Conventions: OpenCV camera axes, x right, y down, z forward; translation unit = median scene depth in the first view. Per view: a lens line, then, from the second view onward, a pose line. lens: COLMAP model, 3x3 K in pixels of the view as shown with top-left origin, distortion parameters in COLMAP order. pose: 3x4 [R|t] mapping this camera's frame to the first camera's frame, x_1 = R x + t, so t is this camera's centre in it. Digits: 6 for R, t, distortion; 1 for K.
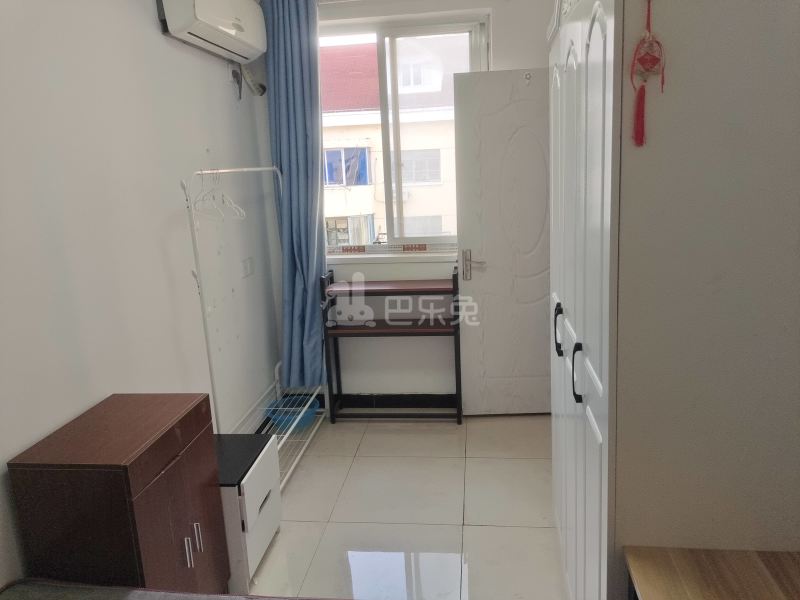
lens RADIAL K [[606.1, 0, 406.3], [0, 606.1, 303.1], [0, 0, 1]] dist [0.104567, -0.157061]
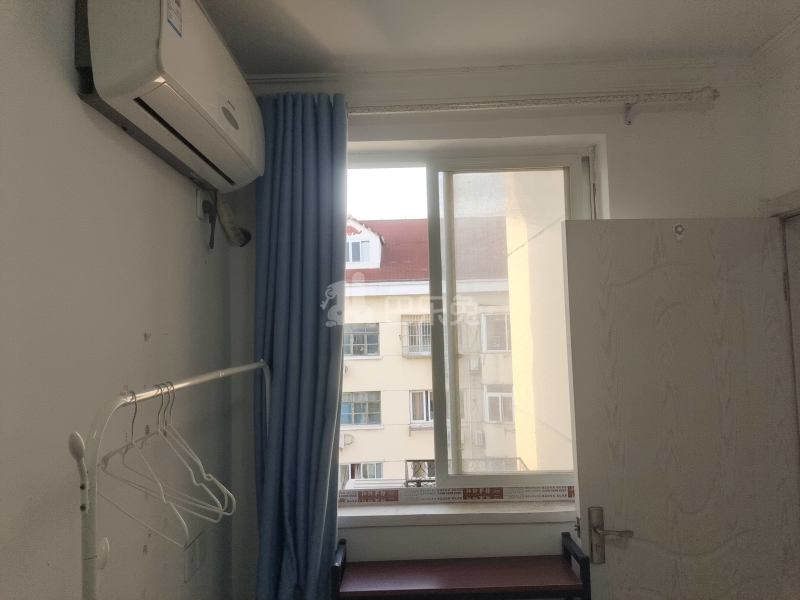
lens RADIAL K [[606.1, 0, 406.3], [0, 606.1, 303.1], [0, 0, 1]] dist [0.104567, -0.157061]
pose [[0.991903, 0.024252, 0.124661, -0.150380], [0.011015, 0.961469, -0.274693, -0.114854], [-0.126519, 0.273842, 0.953417, 0.417827]]
